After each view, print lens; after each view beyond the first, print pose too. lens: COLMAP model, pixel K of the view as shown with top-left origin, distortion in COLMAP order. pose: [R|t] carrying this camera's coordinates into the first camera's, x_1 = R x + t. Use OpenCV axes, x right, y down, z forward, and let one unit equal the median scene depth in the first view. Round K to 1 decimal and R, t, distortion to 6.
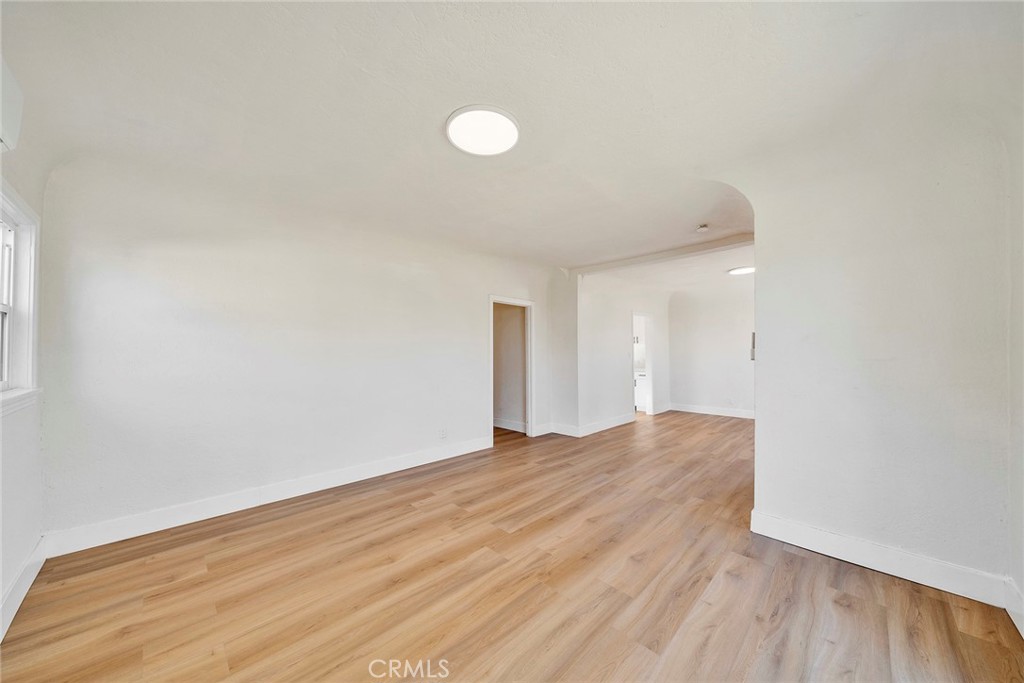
lens RADIAL K [[378.0, 0, 509.7], [0, 378.0, 342.3], [0, 0, 1]] dist [-0.000717, -0.000020]
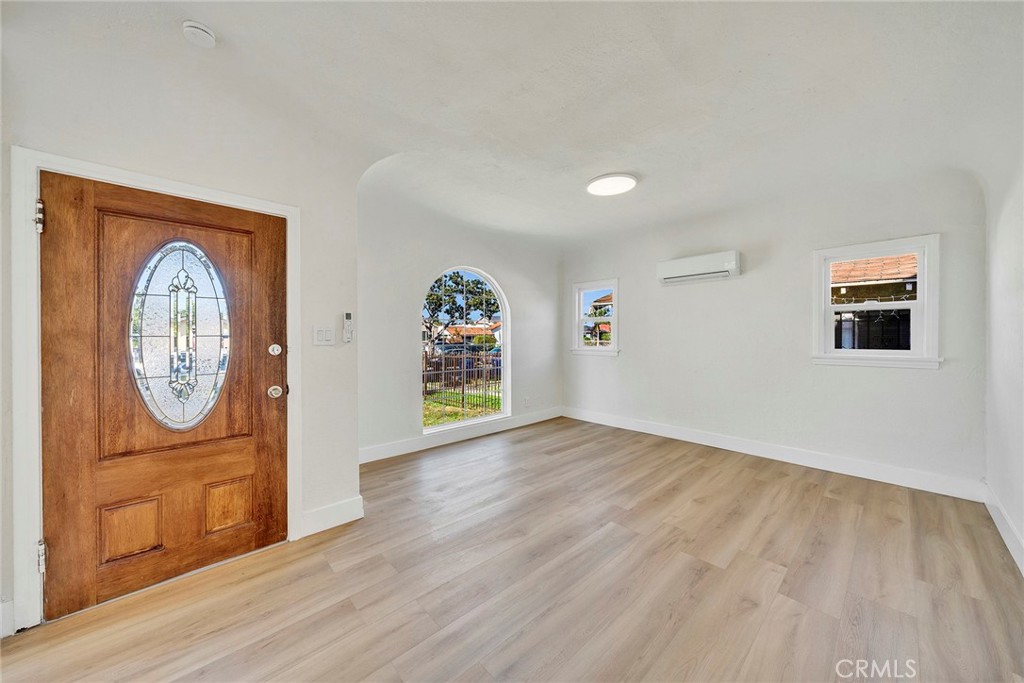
lens RADIAL K [[393.1, 0, 513.8], [0, 393.1, 339.1], [0, 0, 1]] dist [-0.000019, 0.000022]
pose [[-0.999776, 0.001407, 0.021138, 0.255645], [0.001178, 0.999941, -0.010815, 0.056636], [-0.021152, -0.010788, -0.999718, 2.256902]]
